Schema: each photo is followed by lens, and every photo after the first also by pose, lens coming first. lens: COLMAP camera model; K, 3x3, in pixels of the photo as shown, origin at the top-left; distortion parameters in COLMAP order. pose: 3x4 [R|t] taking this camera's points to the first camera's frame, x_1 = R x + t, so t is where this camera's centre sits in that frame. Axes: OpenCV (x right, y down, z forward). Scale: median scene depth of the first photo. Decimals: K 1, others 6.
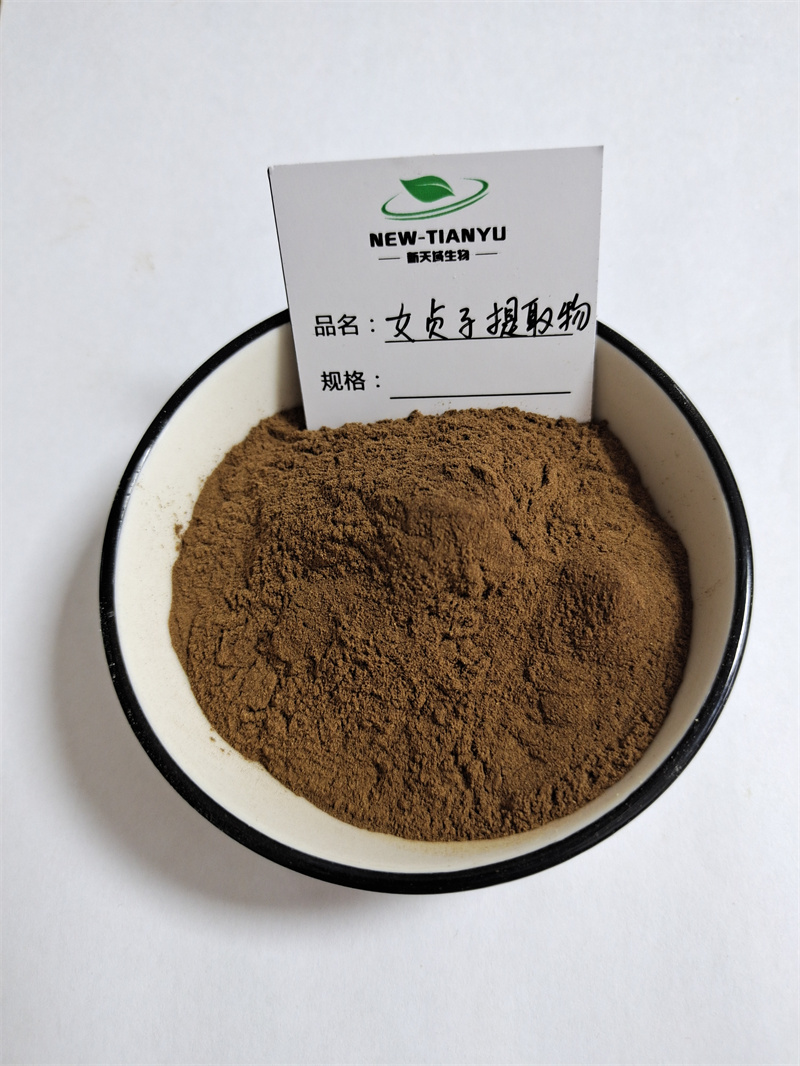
lens RADIAL K [[886.5, 0, 403.8], [0, 886.5, 539.9], [0, 0, 1]] dist [-0.031983, -0.021468]
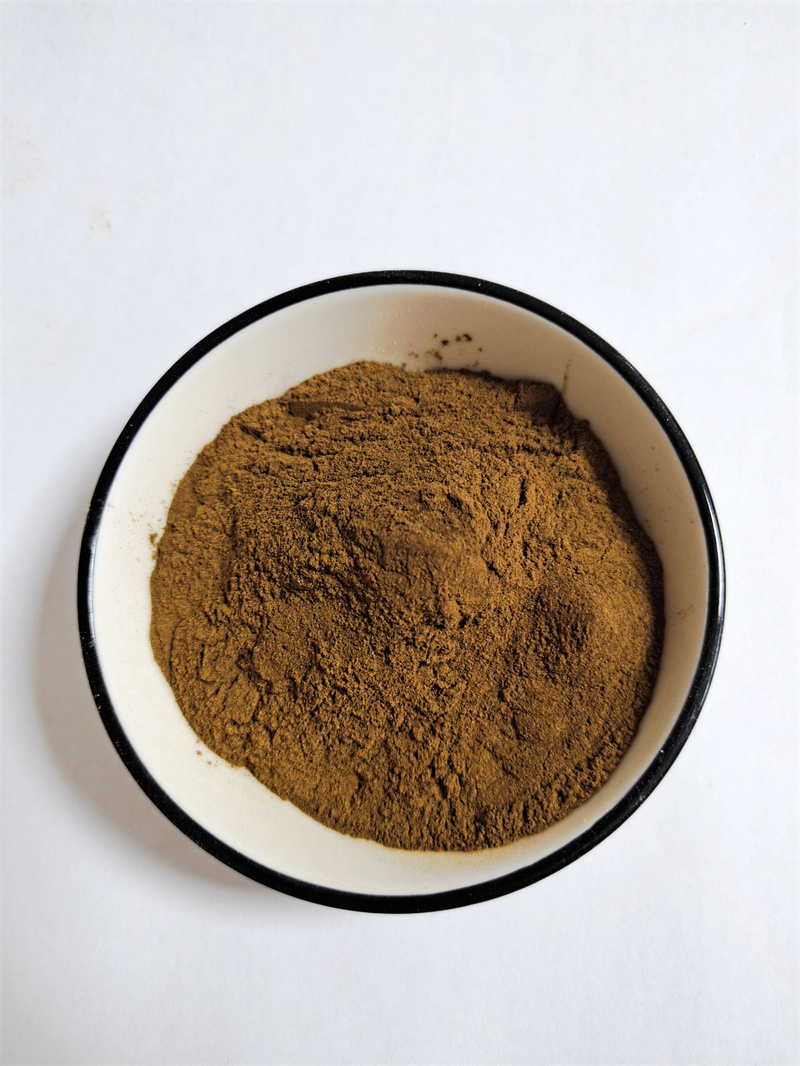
lens RADIAL K [[886.5, 0, 406.9], [0, 886.5, 539.8], [0, 0, 1]] dist [-0.031983, -0.021468]
pose [[0.999731, -0.011861, 0.019947, 0.010162], [0.007716, 0.980515, 0.196294, -0.224872], [-0.021887, -0.196087, 0.980342, 0.025213]]
